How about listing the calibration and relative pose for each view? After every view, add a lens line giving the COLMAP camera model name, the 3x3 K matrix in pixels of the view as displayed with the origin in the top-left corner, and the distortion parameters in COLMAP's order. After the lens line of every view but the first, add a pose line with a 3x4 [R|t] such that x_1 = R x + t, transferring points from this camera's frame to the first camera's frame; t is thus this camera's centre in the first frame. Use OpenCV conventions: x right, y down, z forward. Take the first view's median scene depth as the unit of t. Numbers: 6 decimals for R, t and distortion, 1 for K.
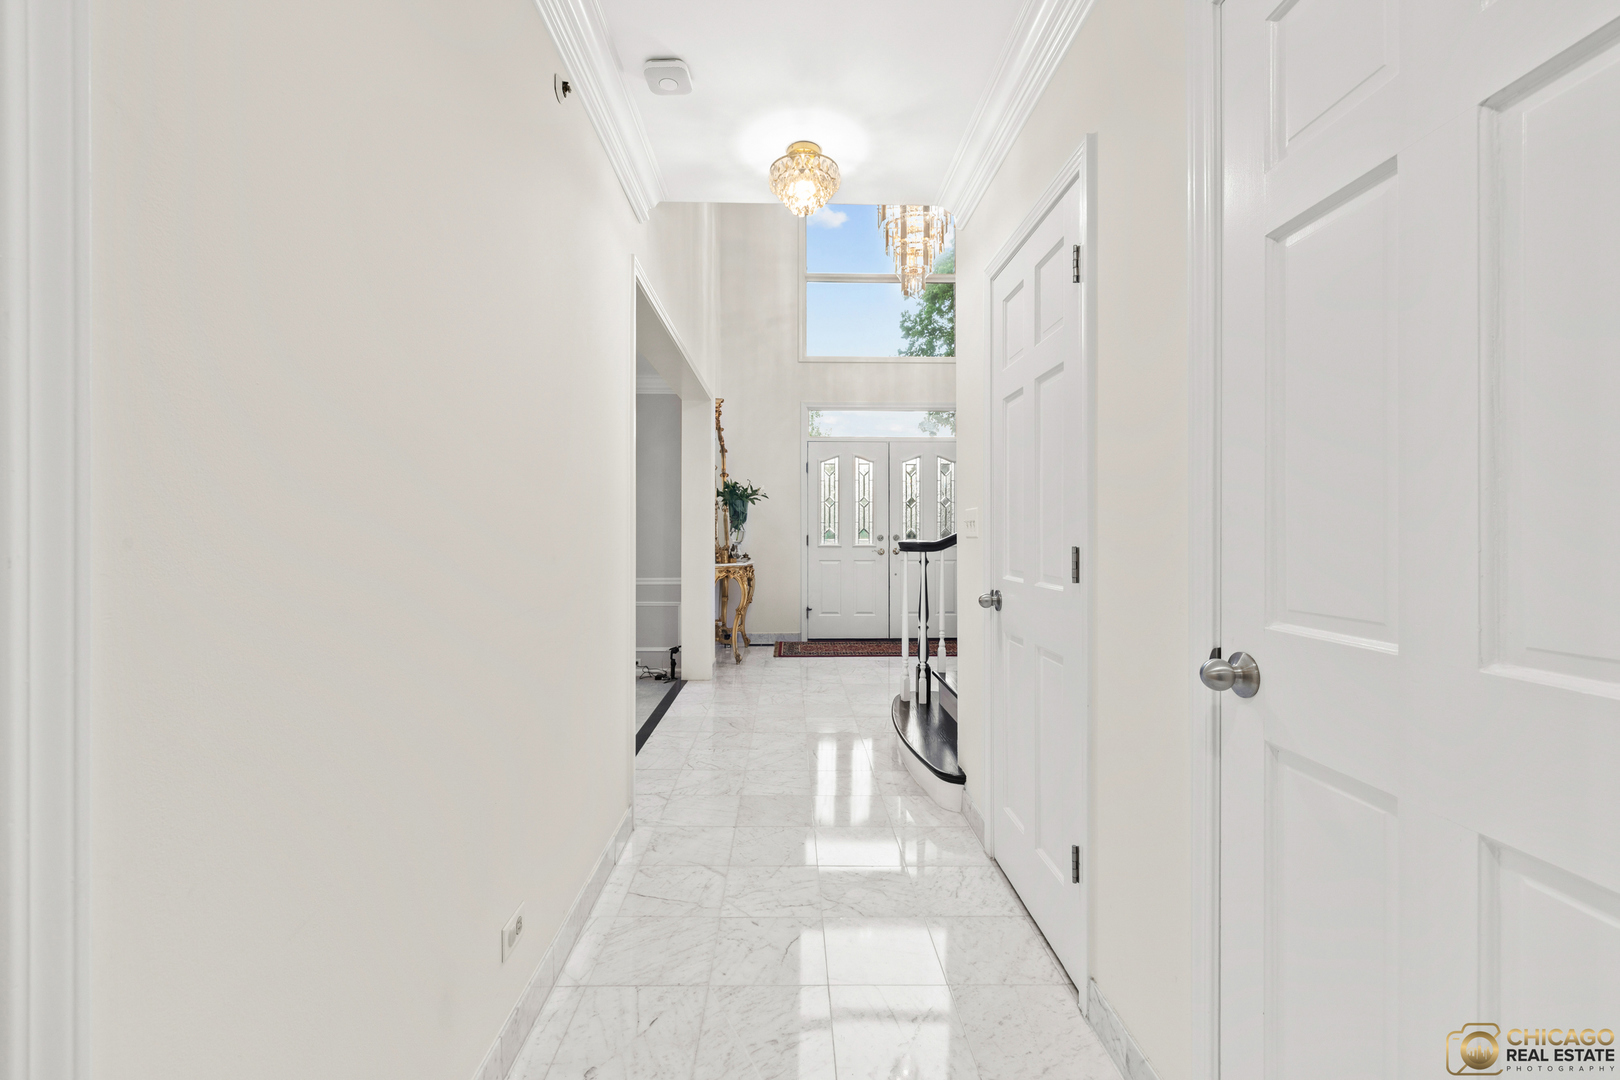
lens RADIAL K [[680.4, 0, 804.7], [0, 680.4, 528.0], [0, 0, 1]] dist [-0.000231, 0.000003]
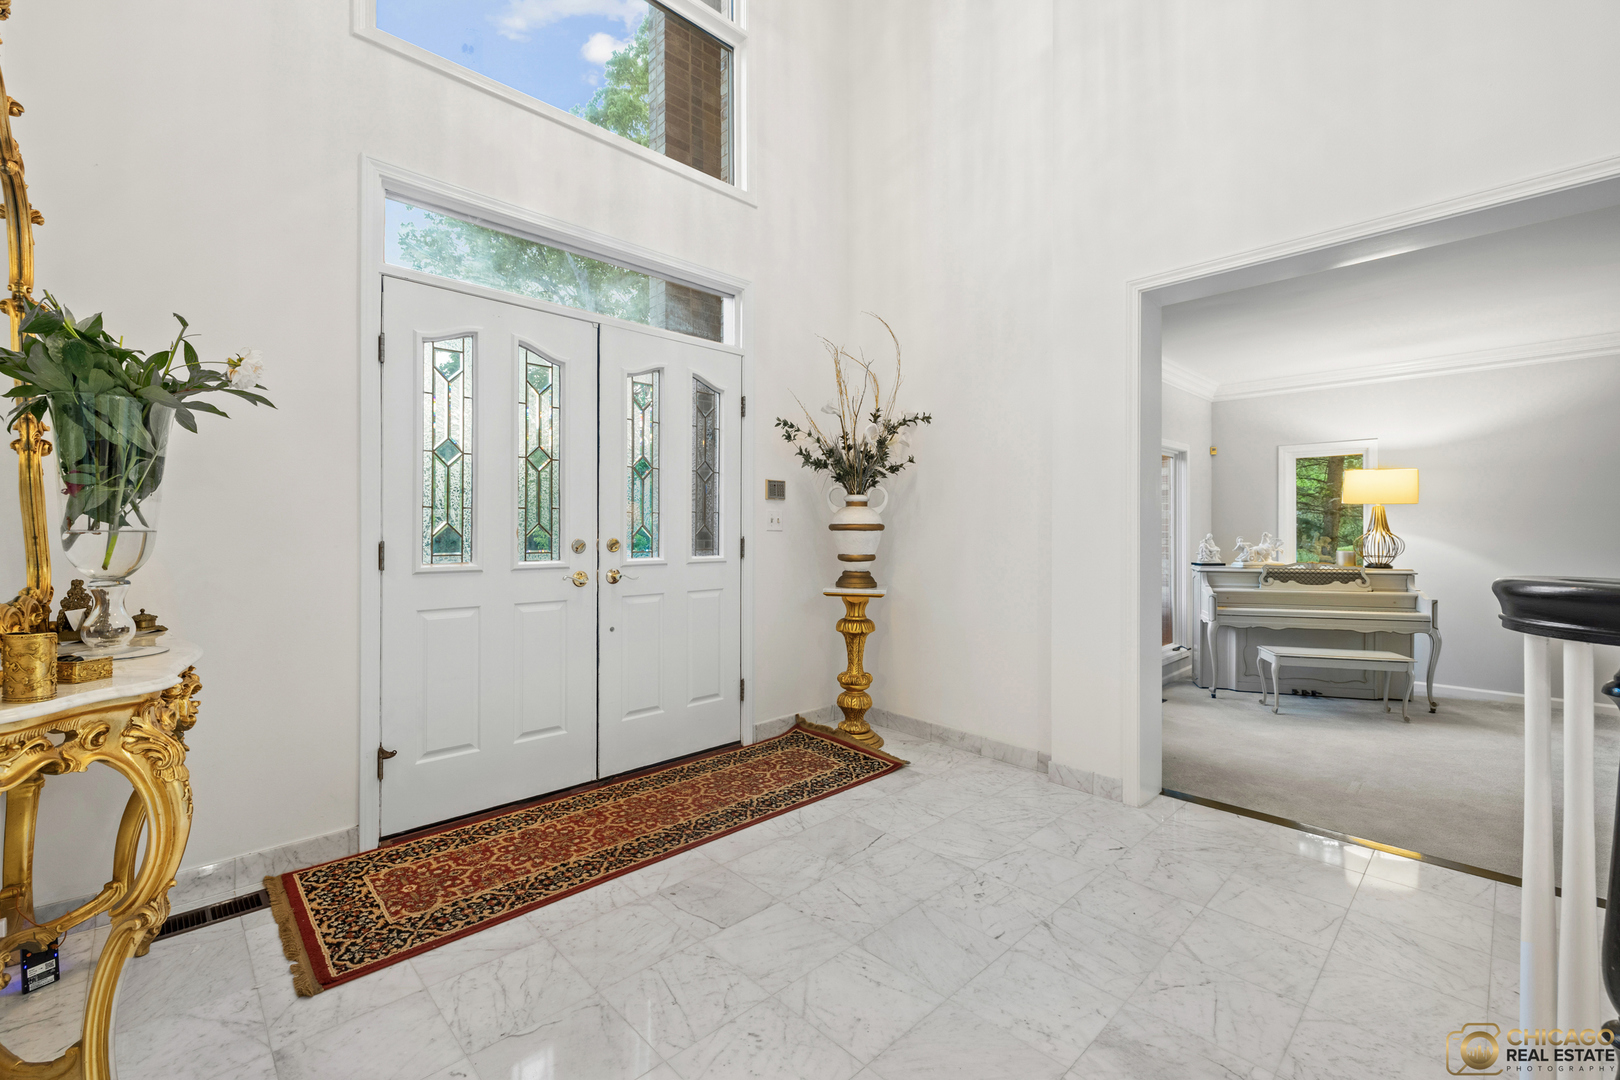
lens RADIAL K [[680.4, 0, 804.7], [0, 680.4, 528.0], [0, 0, 1]] dist [-0.000231, 0.000003]
pose [[0.736684, 0.005828, 0.676212, -0.079028], [-0.005009, 0.999982, -0.003161, 0.003648], [-0.676218, -0.001058, 0.736701, 0.650153]]
